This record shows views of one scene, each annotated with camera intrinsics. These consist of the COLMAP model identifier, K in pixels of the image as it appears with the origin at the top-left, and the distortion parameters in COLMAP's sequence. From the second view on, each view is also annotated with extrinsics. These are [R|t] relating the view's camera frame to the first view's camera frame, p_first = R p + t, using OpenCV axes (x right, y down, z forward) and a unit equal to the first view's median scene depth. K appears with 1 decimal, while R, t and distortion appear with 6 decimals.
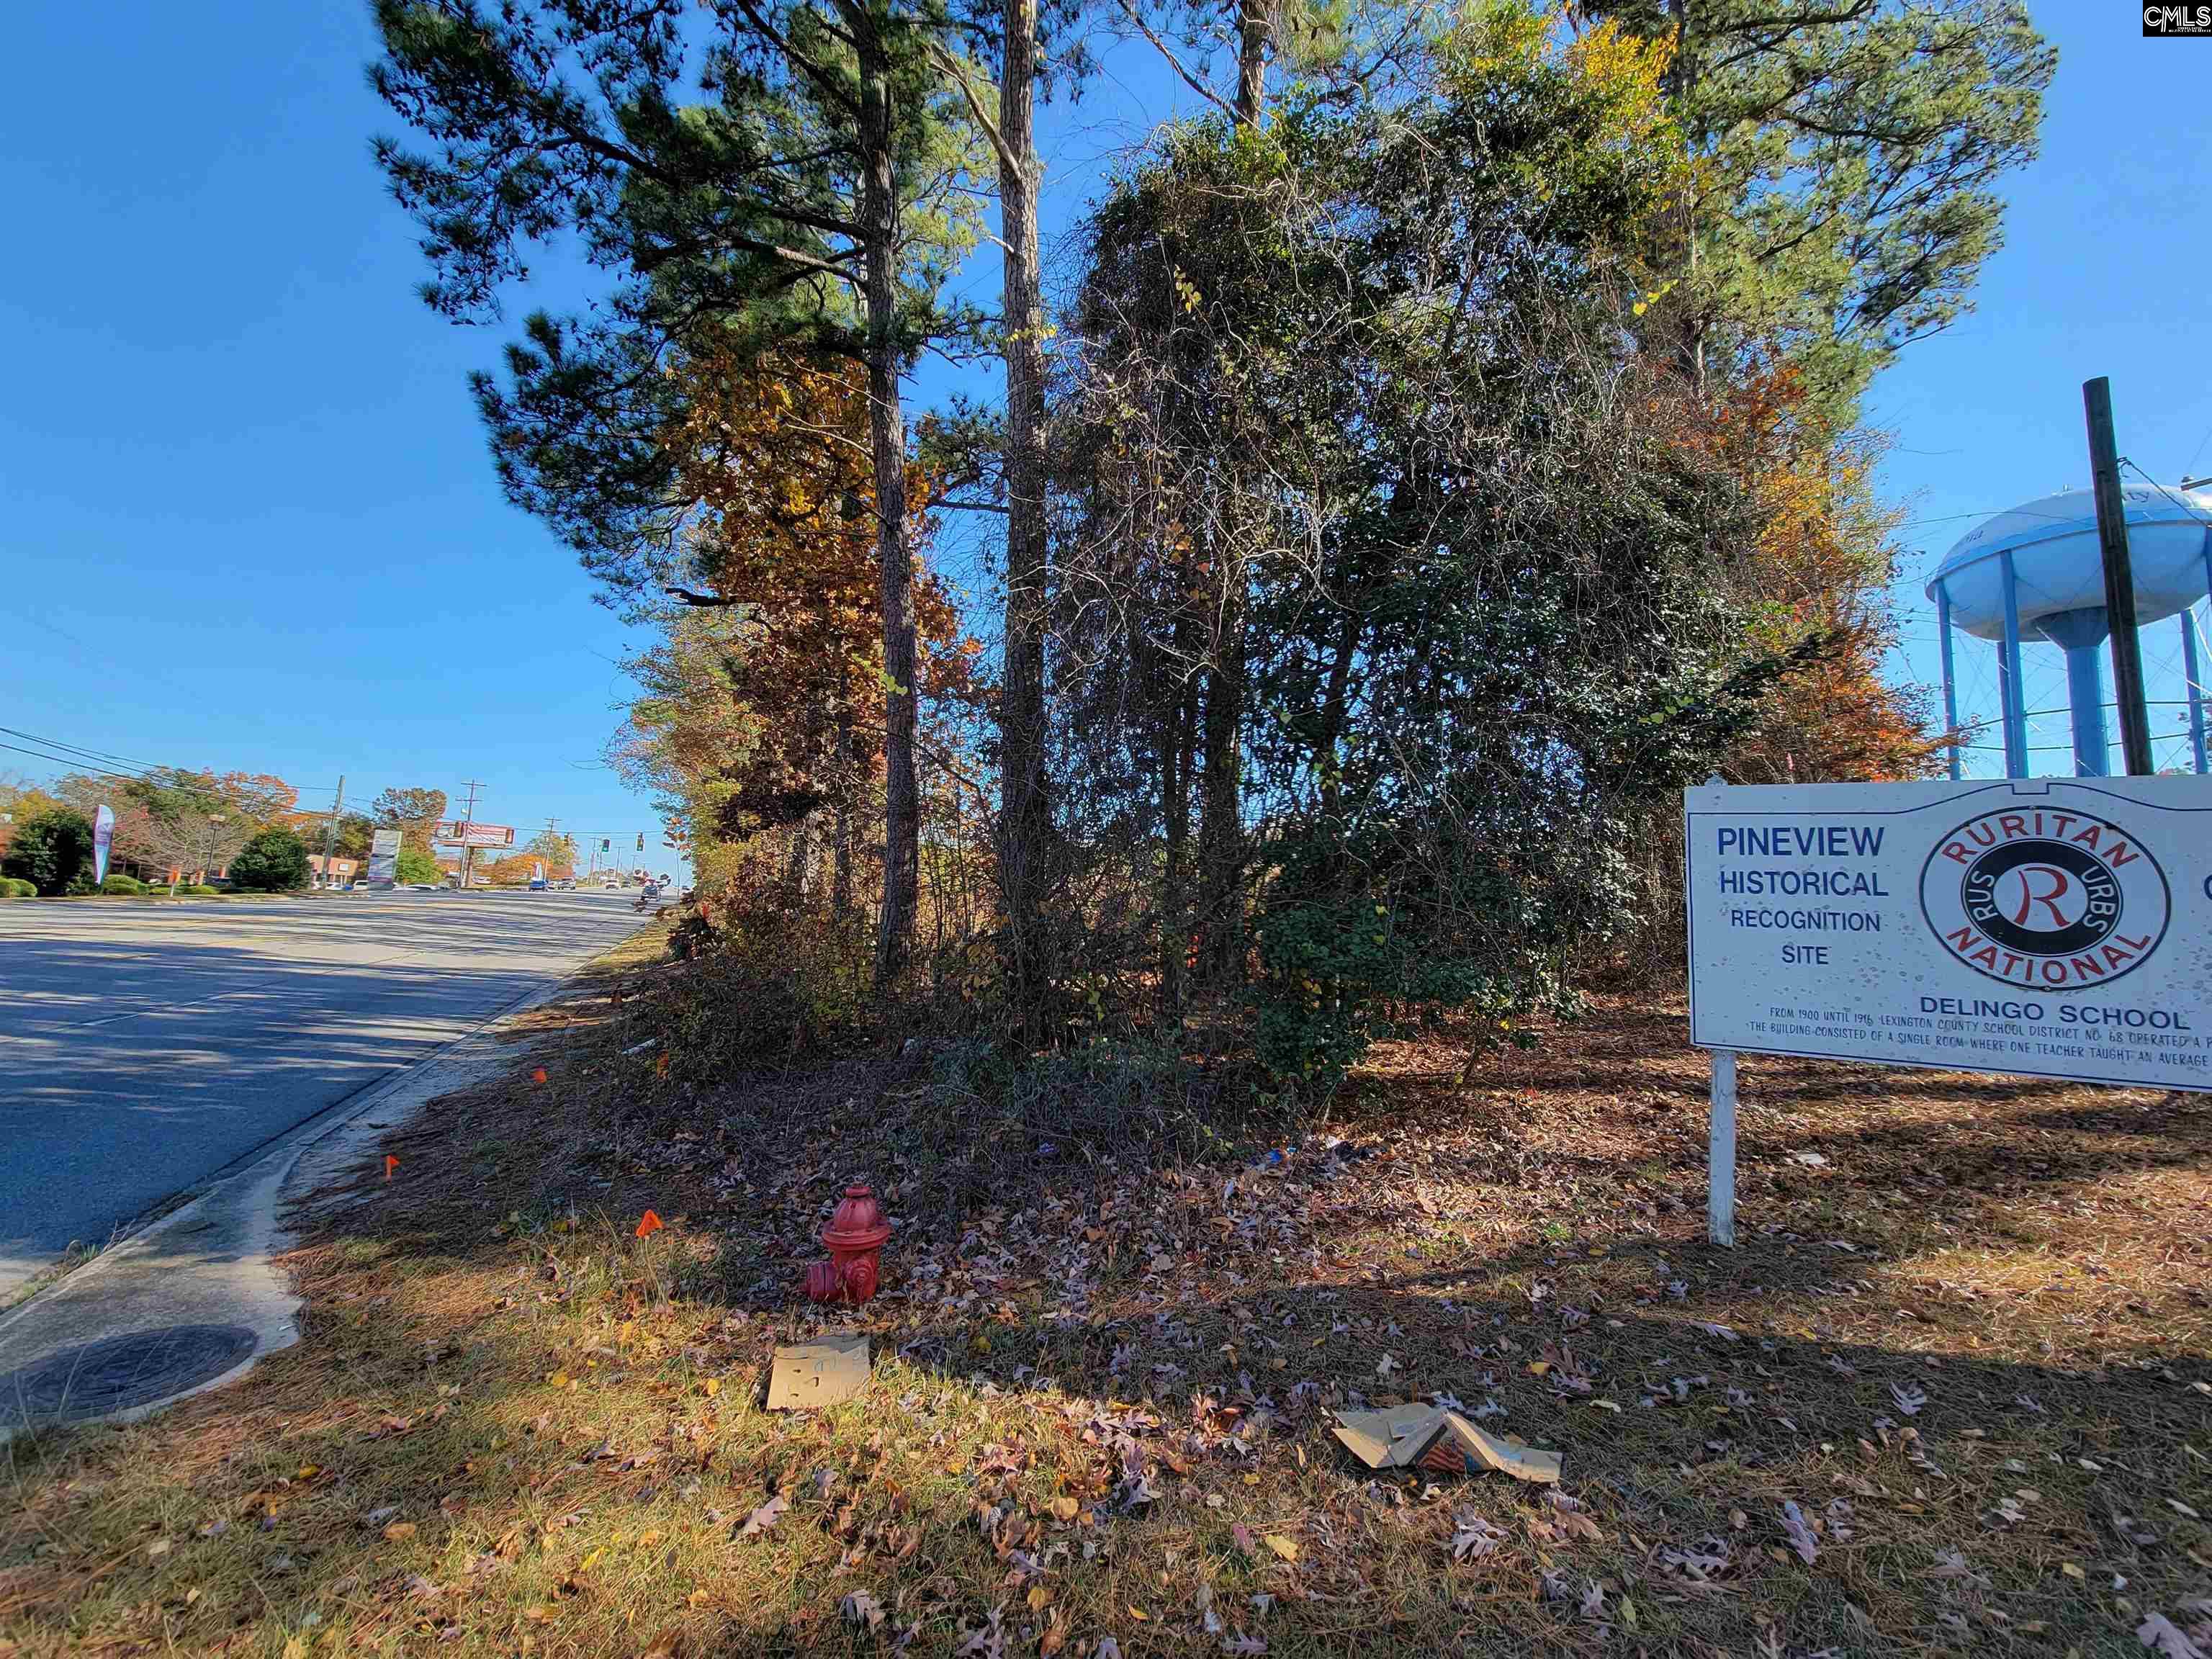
lens RADIAL K [[893.6, 0, 1109.6], [0, 893.6, 818.0], [0, 0, 1]] dist [0.003064, -0.000210]
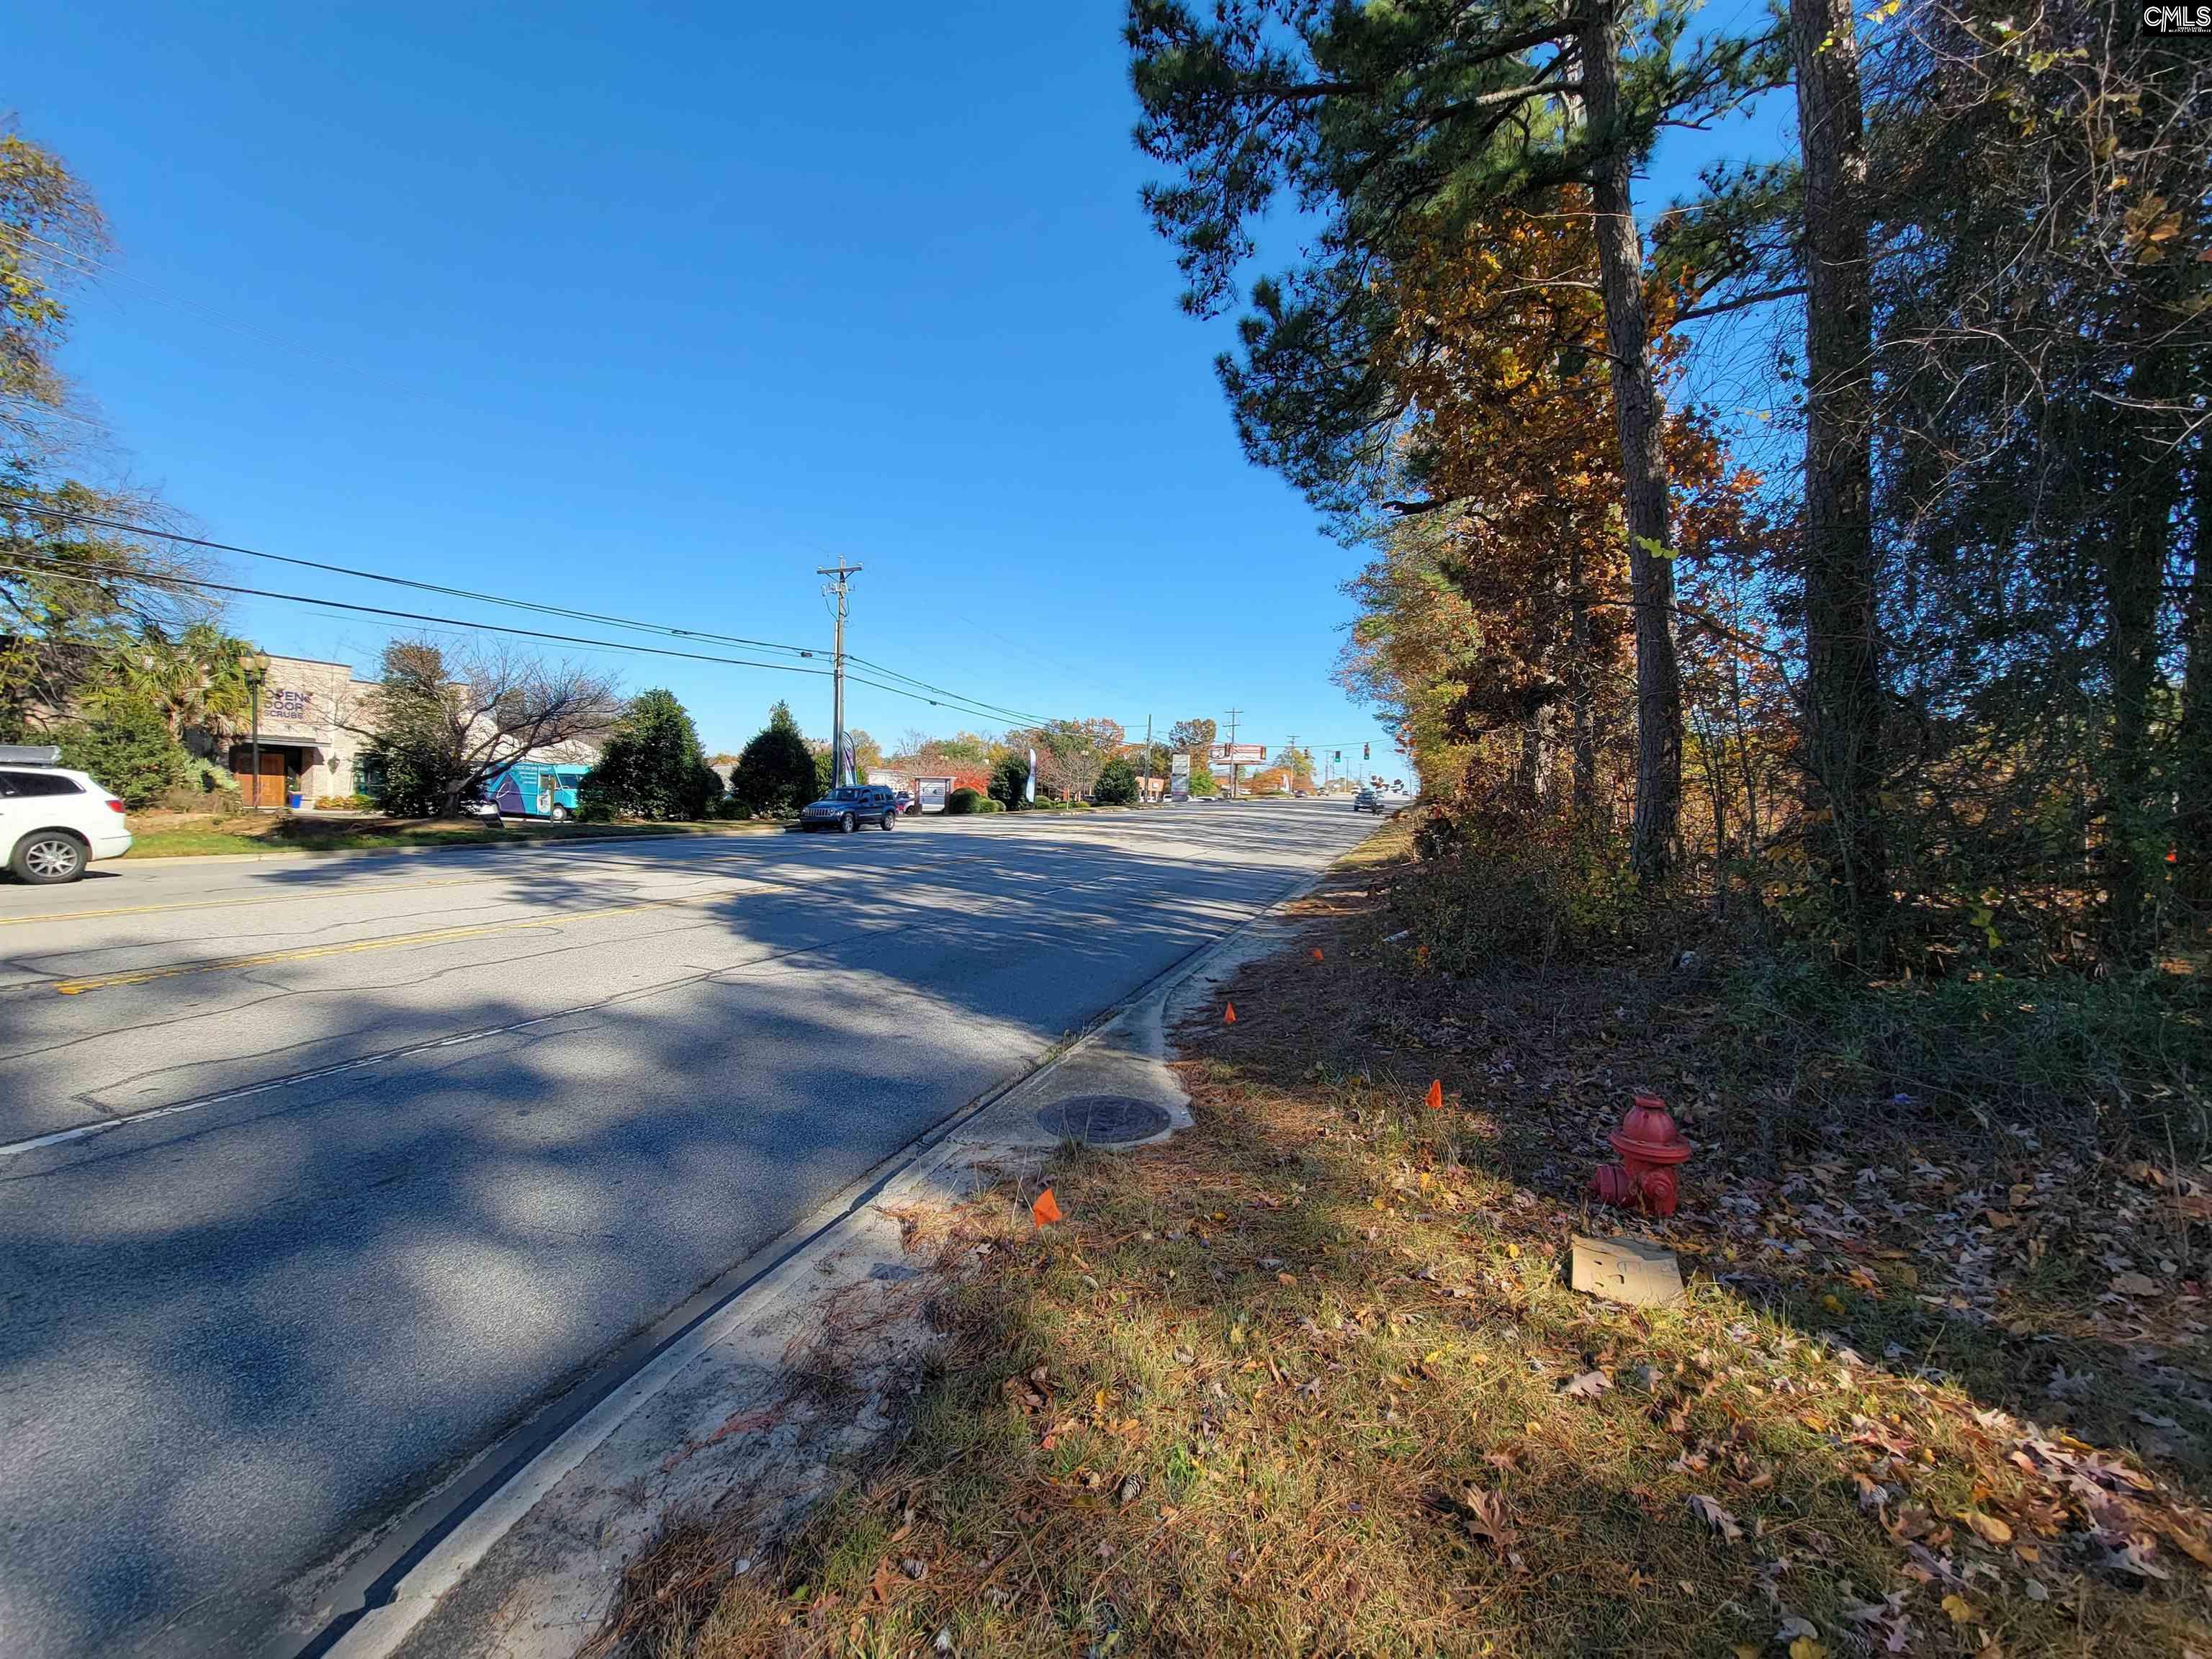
lens RADIAL K [[900.3, 0, 1105.2], [0, 900.3, 820.6], [0, 0, 1]] dist [-0.002843, -0.001032]
pose [[0.727508, -0.010501, -0.686019, -0.023511], [0.086156, 0.993366, 0.076161, 0.000624], [0.680668, -0.114512, 0.723587, -0.020197]]
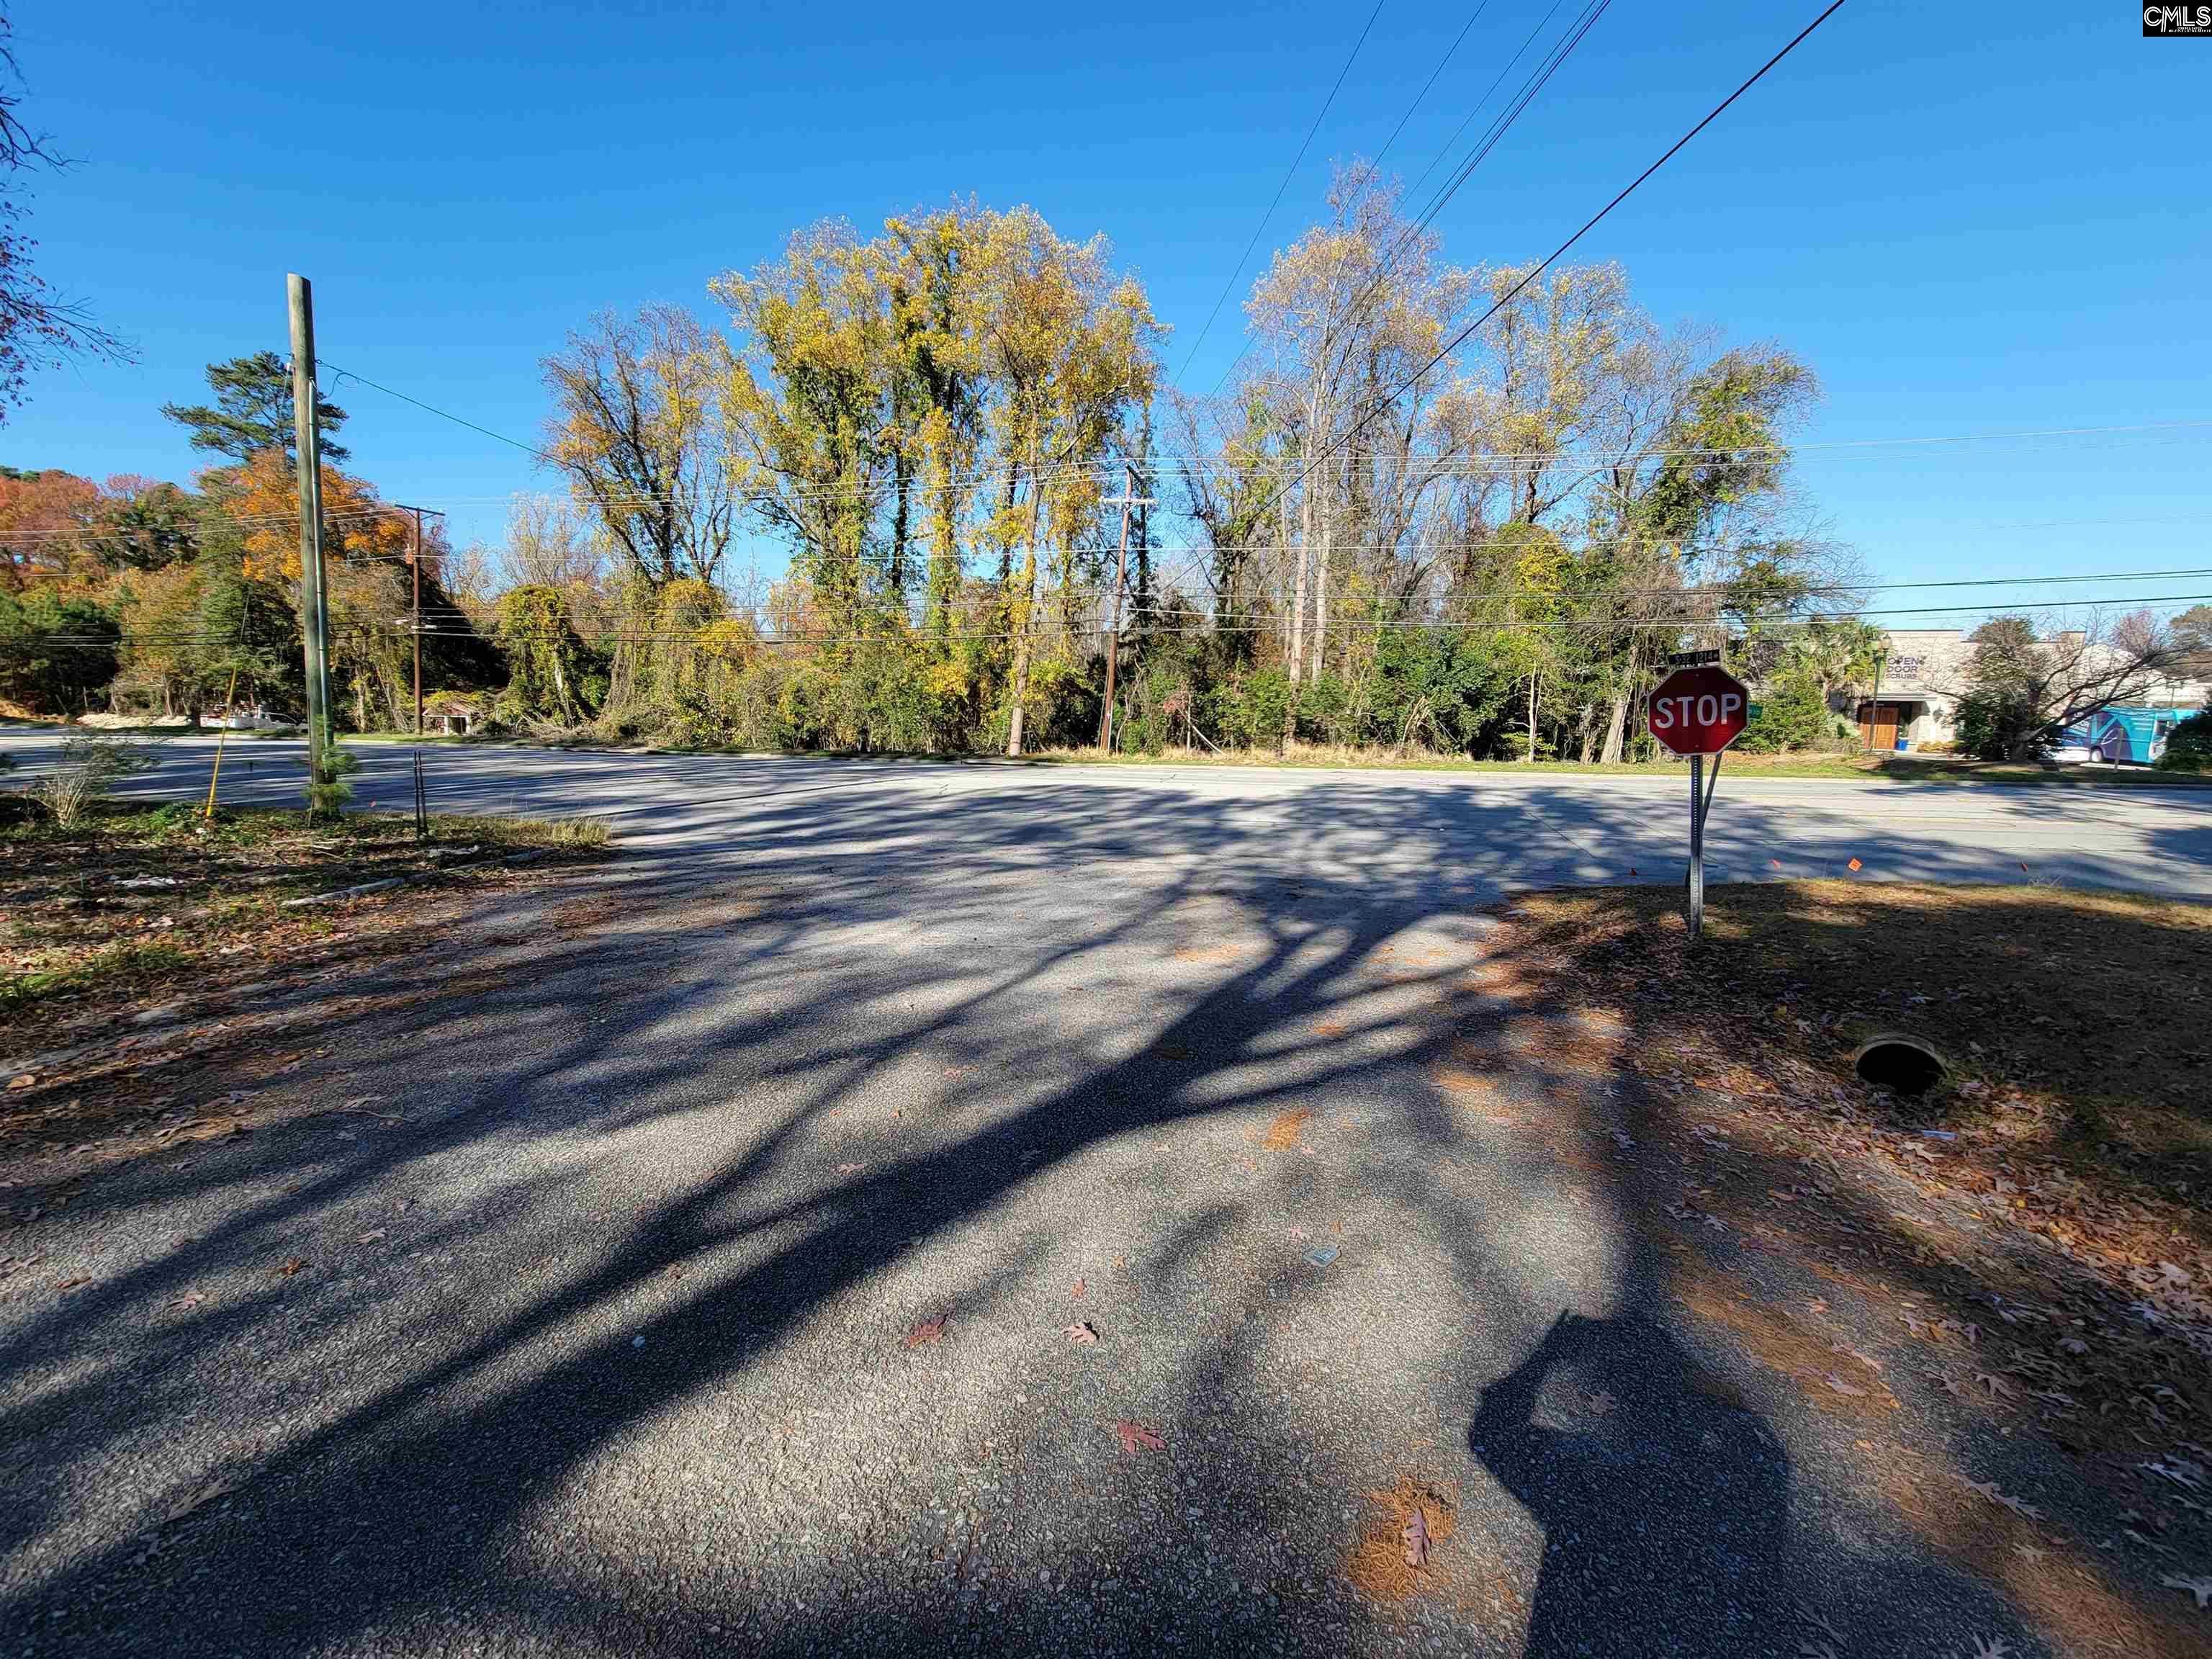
lens RADIAL K [[900.3, 0, 1105.2], [0, 900.3, 820.6], [0, 0, 1]] dist [-0.002843, -0.001032]
pose [[-0.608787, 0.044633, -0.792077, 1.503146], [0.053193, 0.998466, 0.015380, 0.018517], [0.791549, -0.032770, -0.610227, -0.060592]]
